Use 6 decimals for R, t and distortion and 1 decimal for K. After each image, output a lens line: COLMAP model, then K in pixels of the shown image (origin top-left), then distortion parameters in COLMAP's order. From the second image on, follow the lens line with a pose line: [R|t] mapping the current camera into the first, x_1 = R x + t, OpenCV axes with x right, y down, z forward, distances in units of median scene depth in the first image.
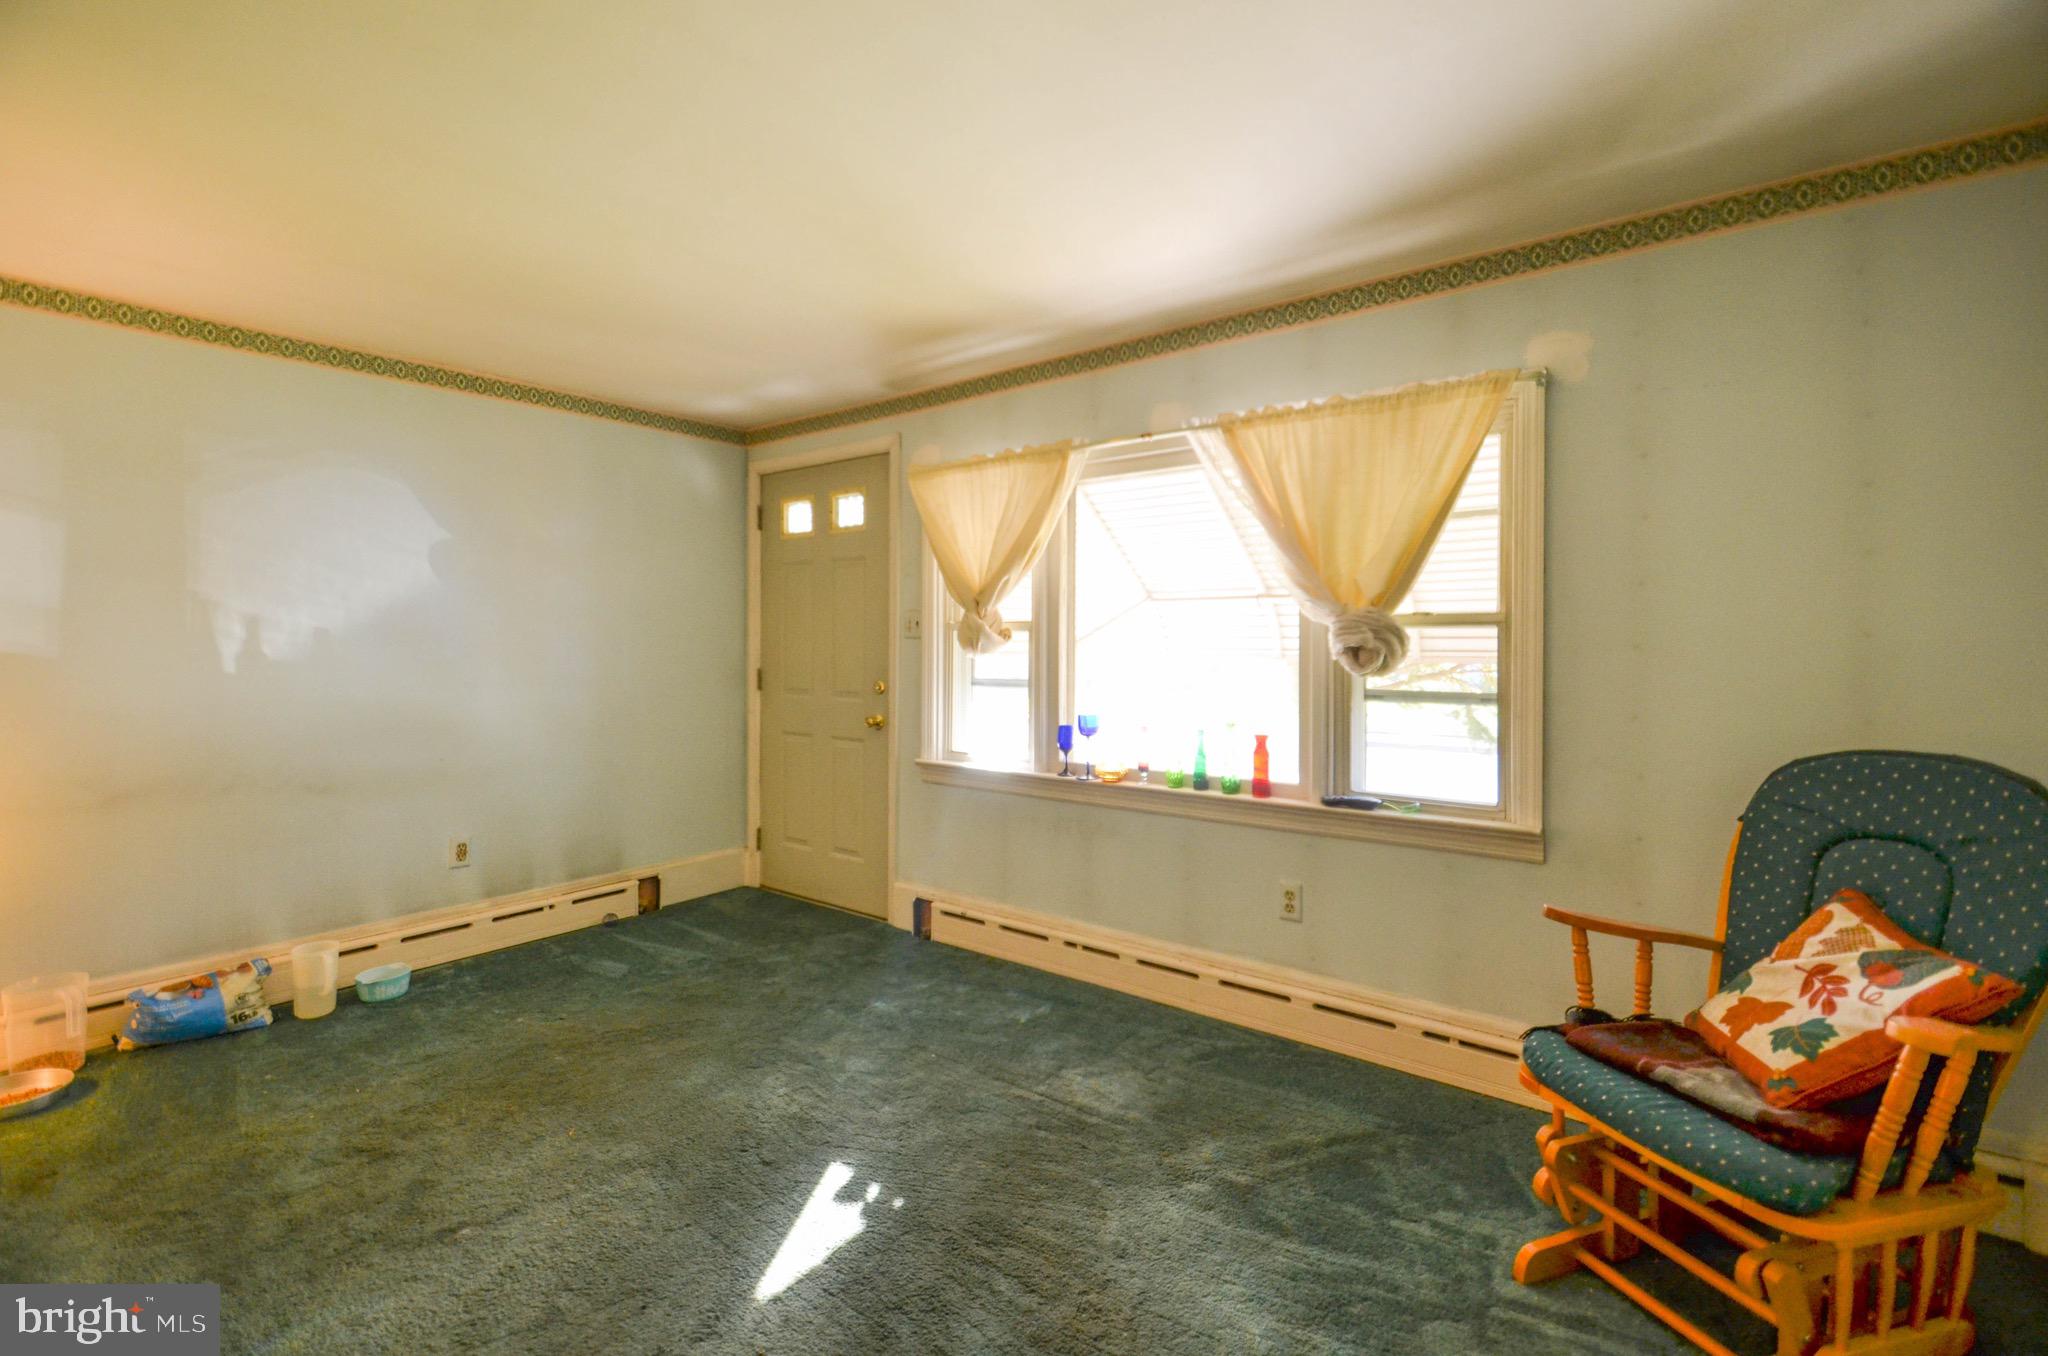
lens RADIAL K [[907.5, 0, 1034.0], [0, 907.5, 638.6], [0, 0, 1]] dist [0.024035, -0.012955]
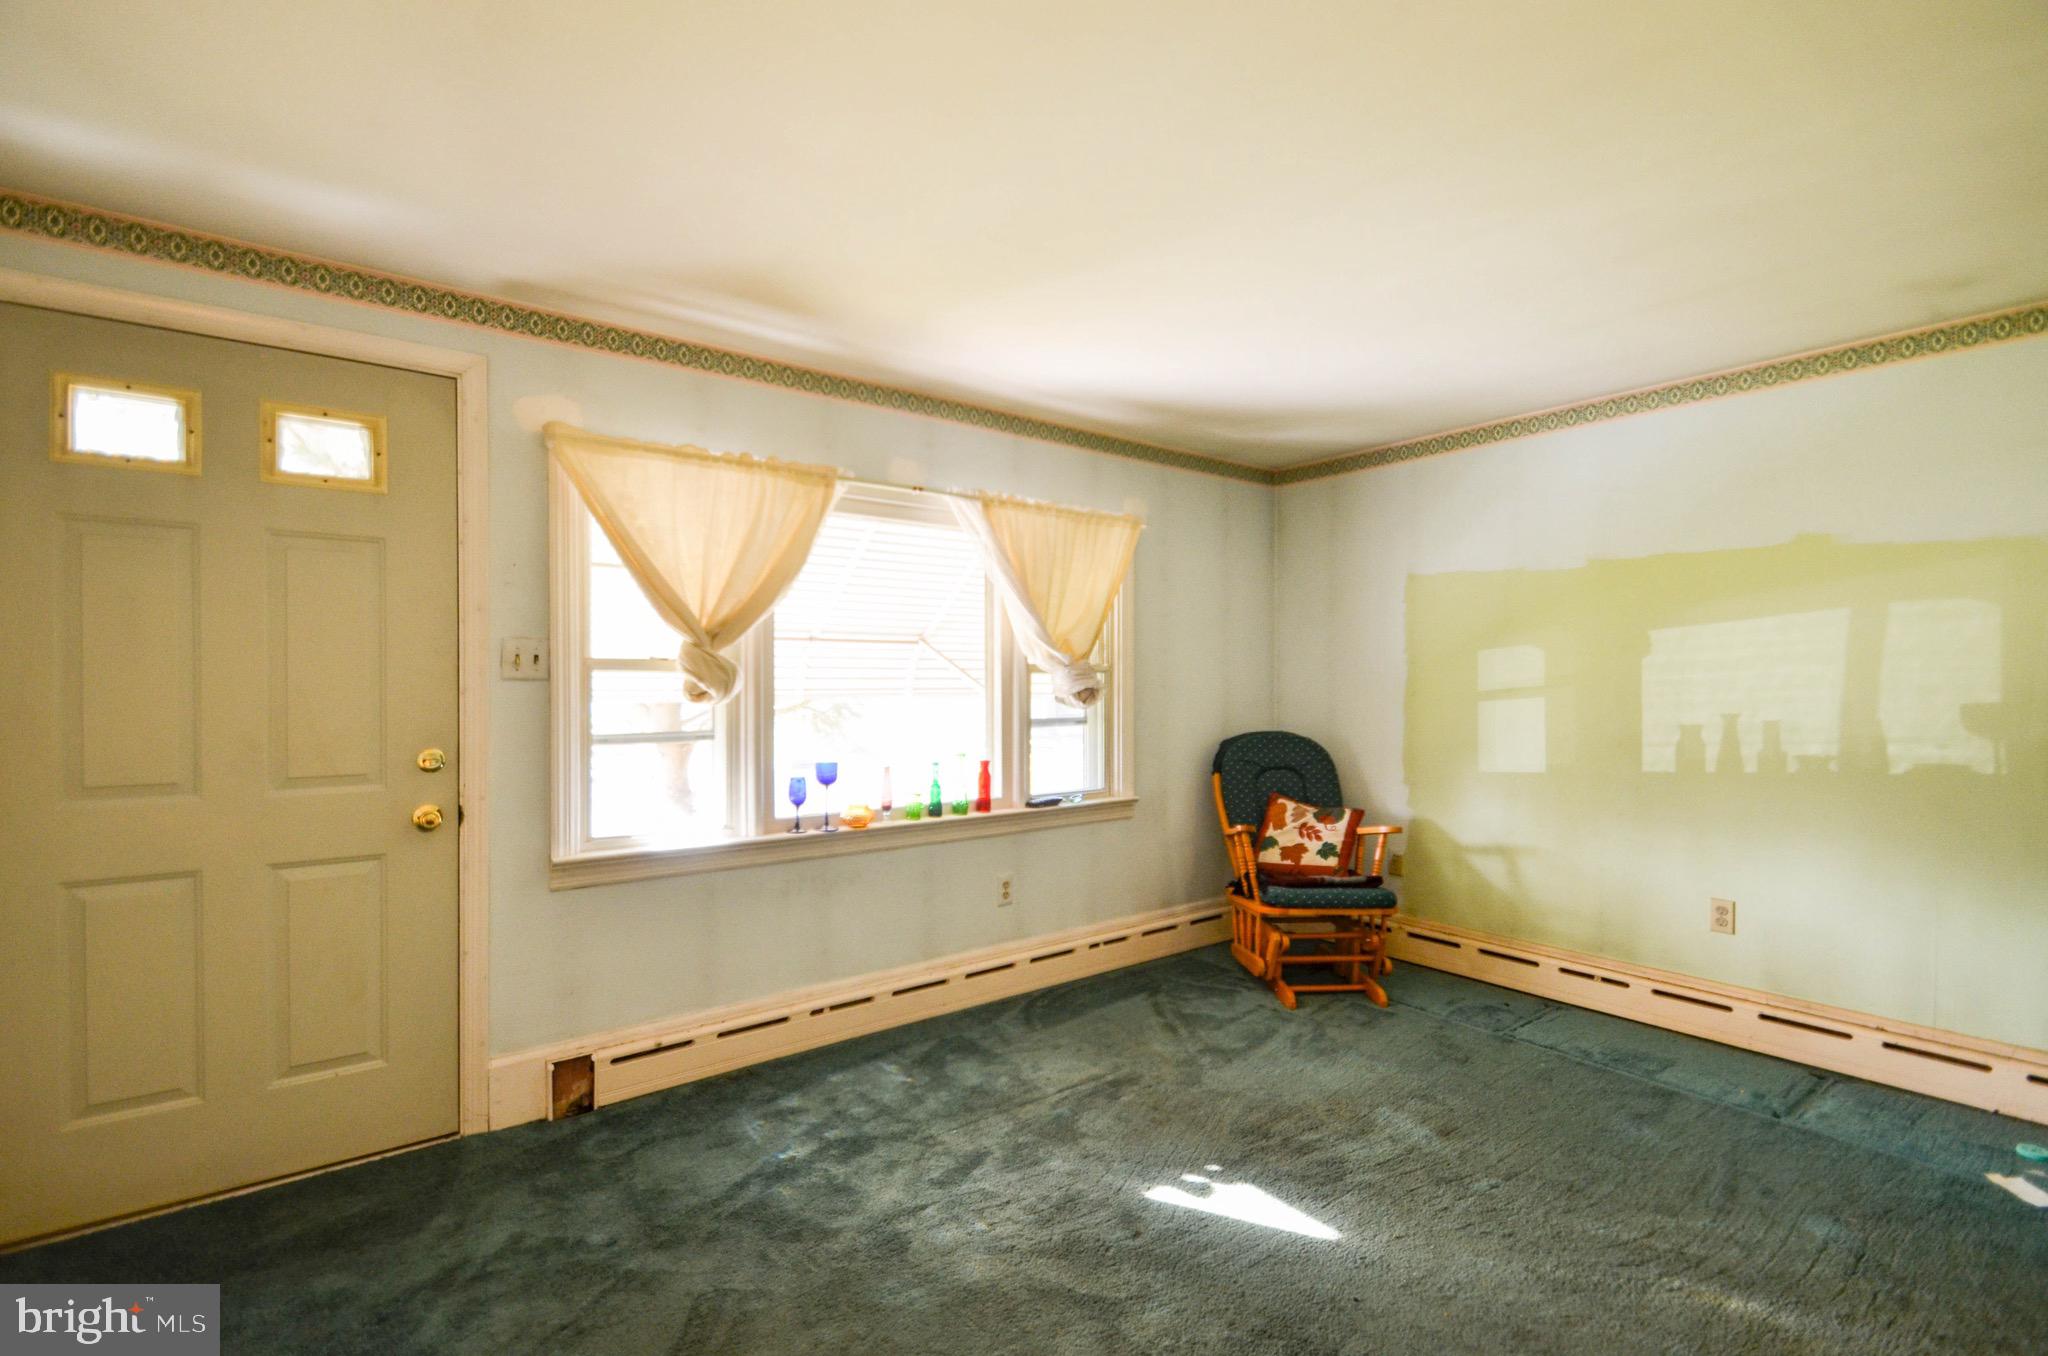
lens RADIAL K [[923.6, 0, 1024.0], [0, 923.6, 678.0], [0, 0, 1]] dist [0.024838, -0.013907]
pose [[0.253163, -0.003354, 0.967418, -0.886017], [-0.008999, 0.999943, 0.005822, -0.011452], [-0.967382, -0.010180, 0.253118, 0.609274]]
